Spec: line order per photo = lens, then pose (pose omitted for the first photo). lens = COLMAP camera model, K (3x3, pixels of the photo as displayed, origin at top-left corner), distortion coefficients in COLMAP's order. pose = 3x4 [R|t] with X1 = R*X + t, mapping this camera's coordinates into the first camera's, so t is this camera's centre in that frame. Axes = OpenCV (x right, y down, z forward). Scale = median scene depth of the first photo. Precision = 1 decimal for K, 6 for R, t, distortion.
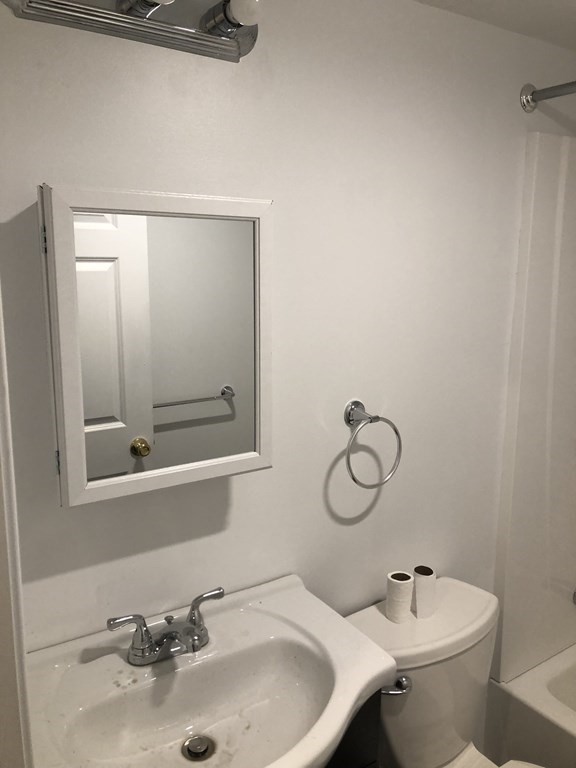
lens RADIAL K [[631.5, 0, 289.3], [0, 631.5, 381.2], [0, 0, 1]] dist [0.045386, -0.079614]
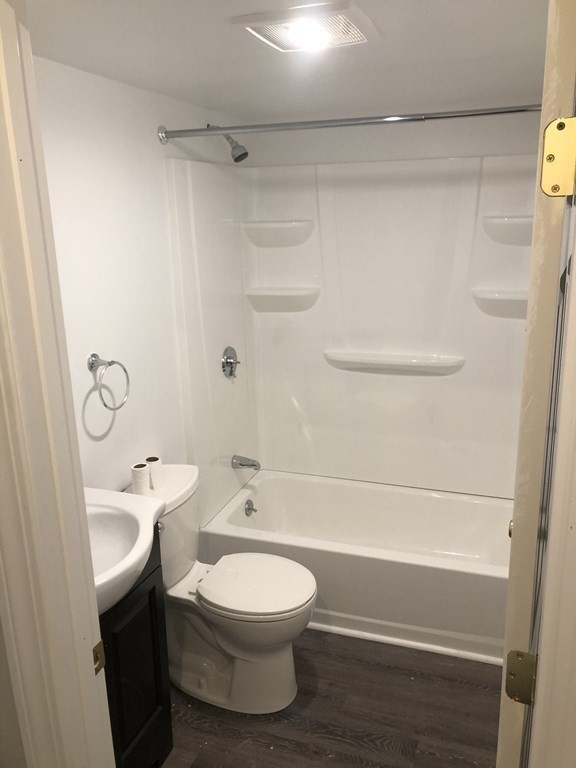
lens RADIAL K [[631.5, 0, 289.3], [0, 631.5, 381.2], [0, 0, 1]] dist [0.045386, -0.079614]
pose [[0.807714, -0.175202, 0.562940, -0.341753], [0.135254, 0.984425, 0.112315, -0.007987], [-0.573850, -0.014579, 0.818831, -0.416136]]
